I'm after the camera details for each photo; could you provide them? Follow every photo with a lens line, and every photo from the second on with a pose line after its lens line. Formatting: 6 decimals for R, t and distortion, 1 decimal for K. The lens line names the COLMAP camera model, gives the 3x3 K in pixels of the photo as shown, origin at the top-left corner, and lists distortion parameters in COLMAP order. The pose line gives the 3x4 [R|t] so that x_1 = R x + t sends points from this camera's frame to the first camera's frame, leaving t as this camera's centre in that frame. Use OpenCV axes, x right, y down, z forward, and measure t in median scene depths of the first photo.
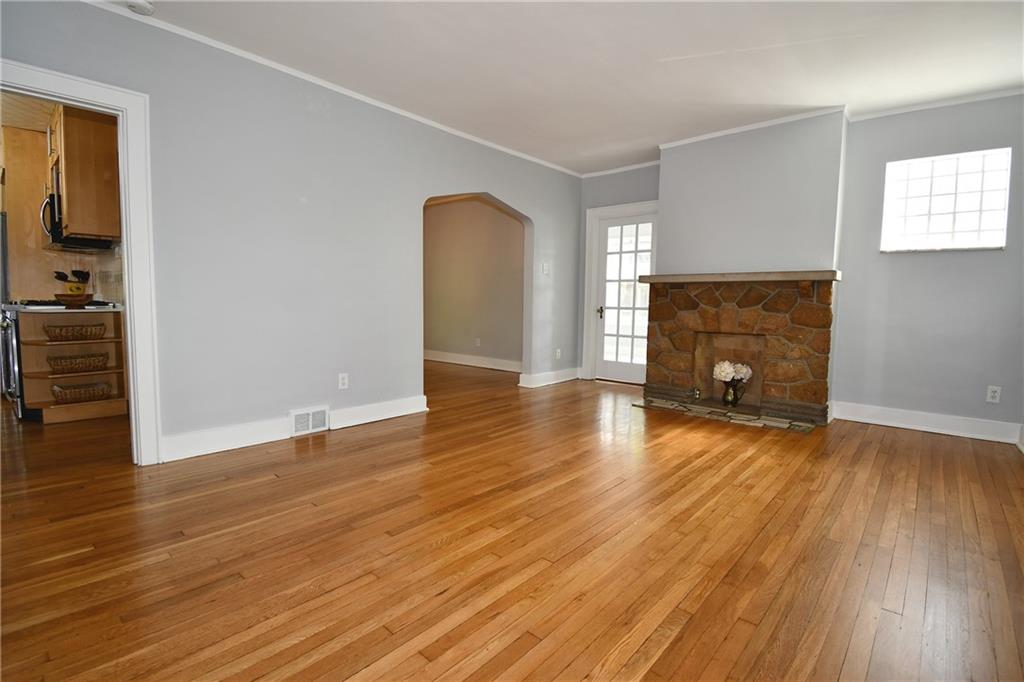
lens RADIAL K [[479.2, 0, 507.7], [0, 479.2, 340.7], [0, 0, 1]] dist [-0.001422, -0.000255]
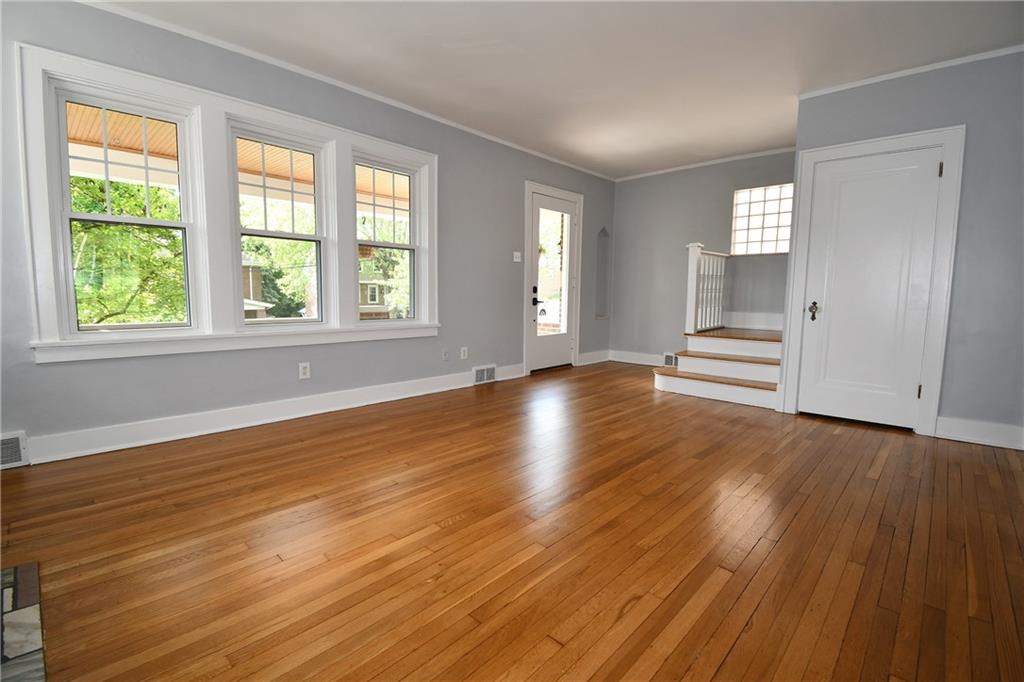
lens RADIAL K [[459.6, 0, 509.2], [0, 459.6, 338.7], [0, 0, 1]] dist [-0.001959, -0.000391]
pose [[-0.999110, -0.030206, 0.029448, 0.206134], [-0.024435, 0.983418, 0.179699, -0.129766], [-0.034388, 0.178820, -0.983281, 1.697653]]
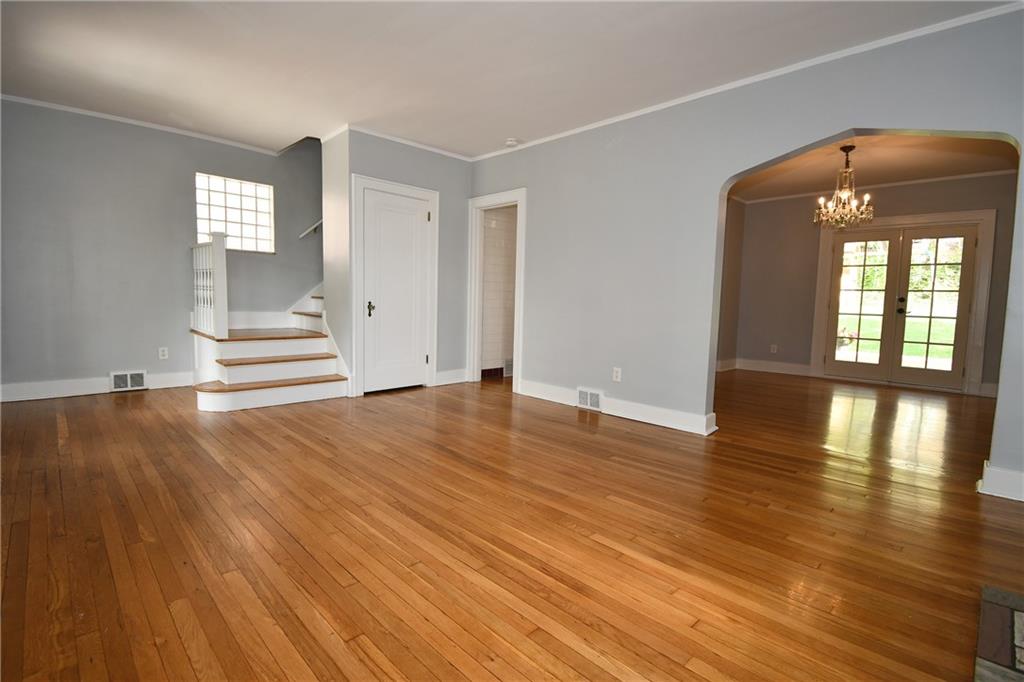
lens RADIAL K [[479.2, 0, 507.7], [0, 479.2, 340.7], [0, 0, 1]] dist [-0.001422, -0.000255]
pose [[-0.069134, 0.068468, -0.995255, 0.984294], [-0.105899, 0.991502, 0.075565, -0.064987], [0.991971, 0.110620, -0.061295, 1.005173]]
